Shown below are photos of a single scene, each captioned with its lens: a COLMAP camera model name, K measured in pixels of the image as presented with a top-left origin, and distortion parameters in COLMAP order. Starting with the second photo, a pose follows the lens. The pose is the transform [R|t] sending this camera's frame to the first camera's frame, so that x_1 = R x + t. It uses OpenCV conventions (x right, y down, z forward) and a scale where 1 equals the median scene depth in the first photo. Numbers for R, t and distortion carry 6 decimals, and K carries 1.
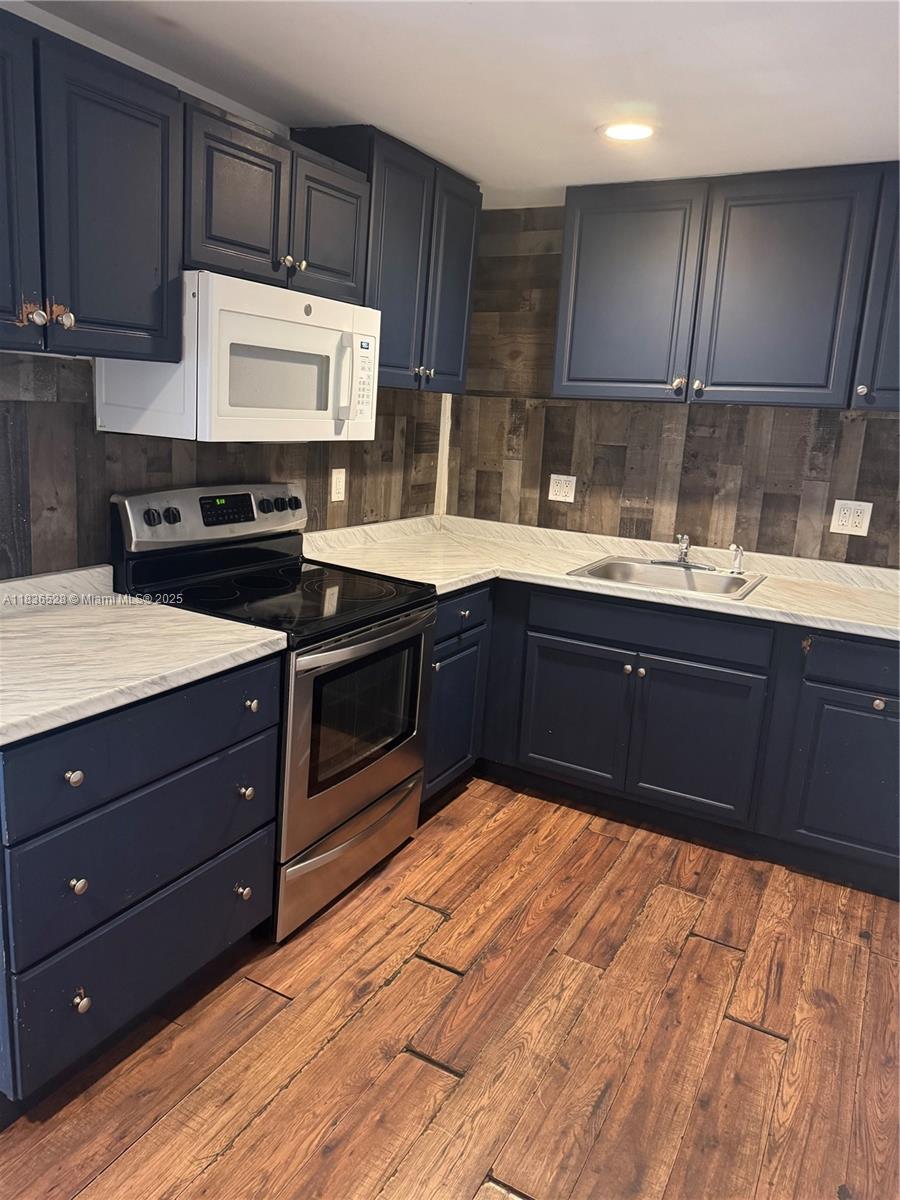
lens RADIAL K [[836.5, 0, 450.0], [0, 836.5, 600.0], [0, 0, 1]] dist [0.182287, -0.394874]
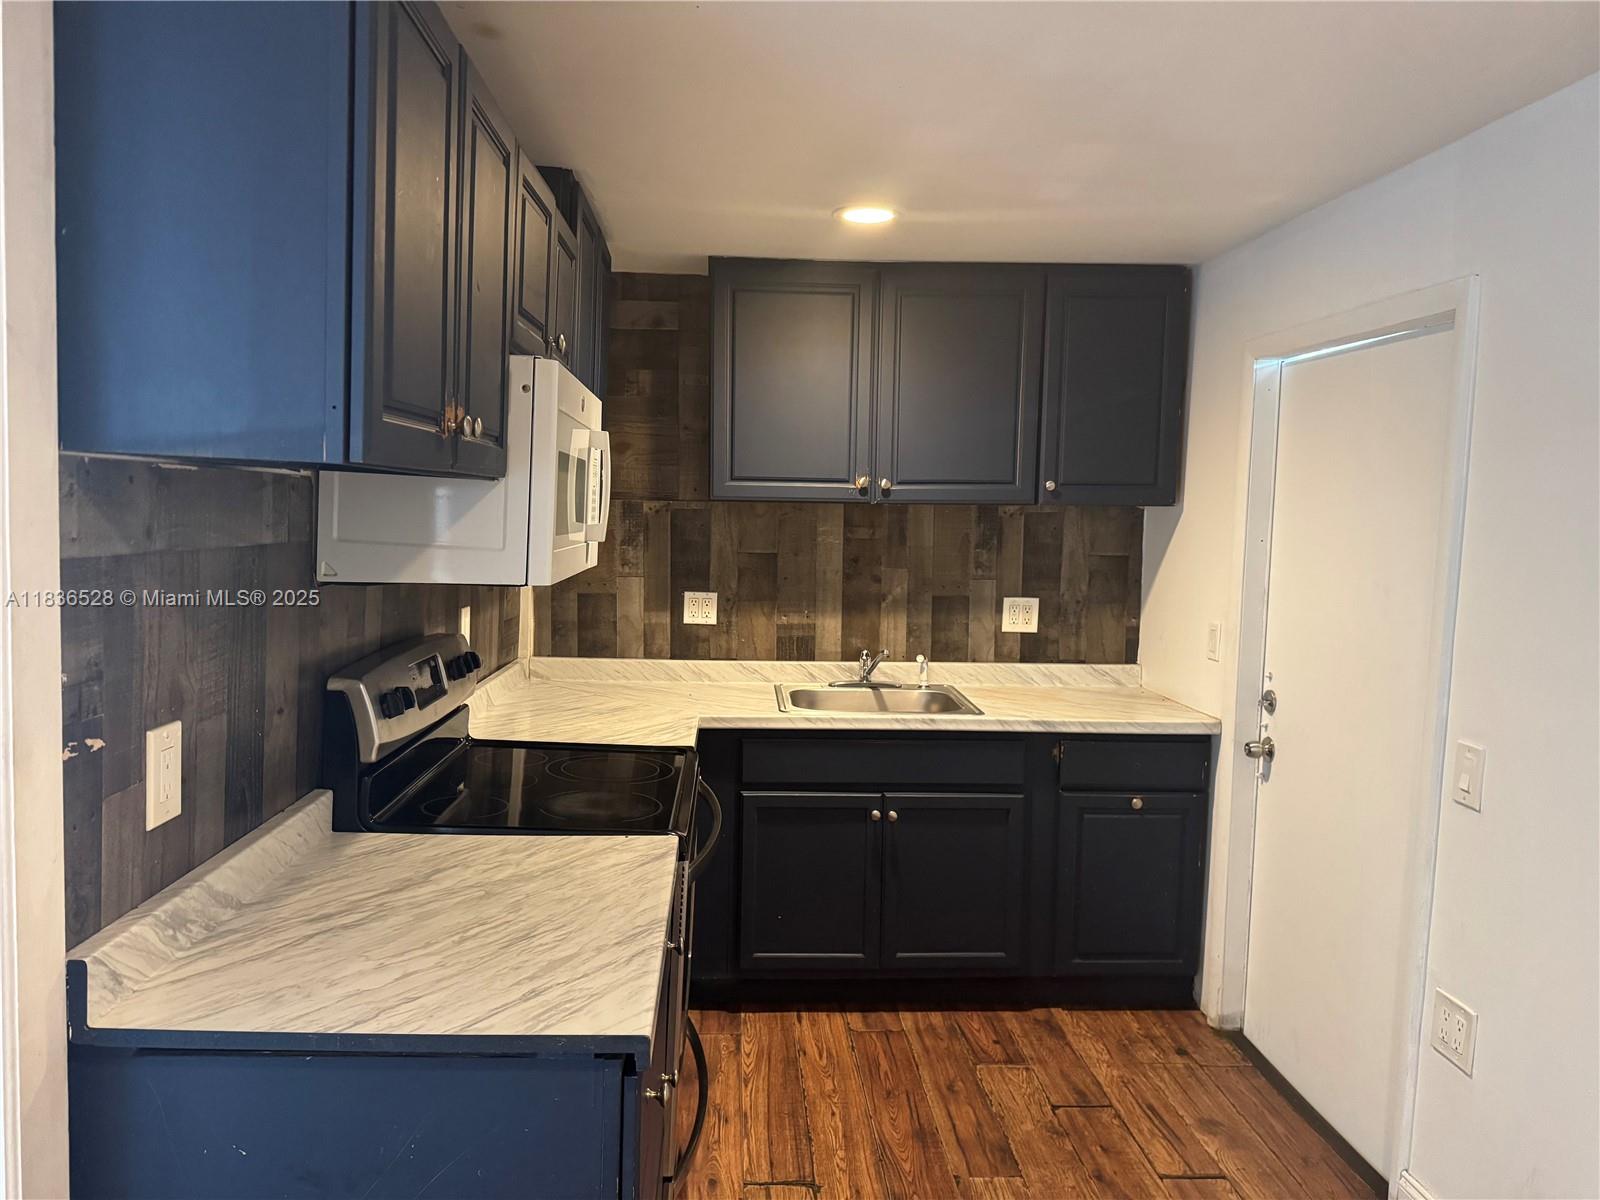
lens RADIAL K [[1115.3, 0, 789.8], [0, 1115.3, 592.0], [0, 0, 1]] dist [0.182287, -0.394874]
pose [[0.846634, -0.075713, 0.526763, -0.406071], [0.145765, 0.984966, -0.092709, -0.042638], [-0.511824, 0.155274, 0.844942, 0.066489]]
